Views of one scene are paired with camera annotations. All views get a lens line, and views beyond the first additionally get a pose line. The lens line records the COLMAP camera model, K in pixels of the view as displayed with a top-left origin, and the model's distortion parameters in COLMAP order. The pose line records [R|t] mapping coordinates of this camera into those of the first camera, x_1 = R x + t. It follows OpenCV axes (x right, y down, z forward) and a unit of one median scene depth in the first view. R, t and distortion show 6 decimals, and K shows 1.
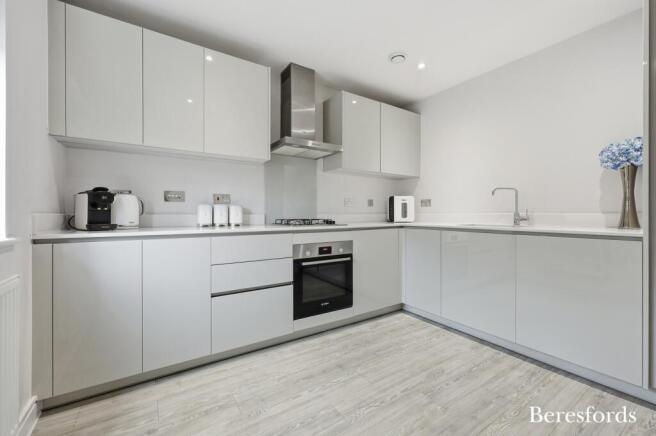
lens RADIAL K [[273.0, 0, 328.0], [0, 273.0, 218.0], [0, 0, 1]] dist [0.002126, 0.000280]
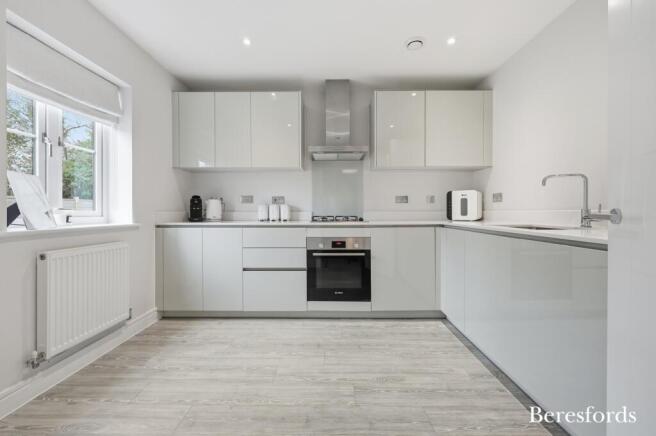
lens RADIAL K [[265.0, 0, 328.0], [0, 265.0, 218.0], [0, 0, 1]] dist [-0.001935, 0.000018]
pose [[0.827037, 0.012173, -0.562015, 0.567497], [-0.007104, 0.999912, 0.011205, 0.000184], [0.562102, -0.005275, 0.827051, 0.092814]]
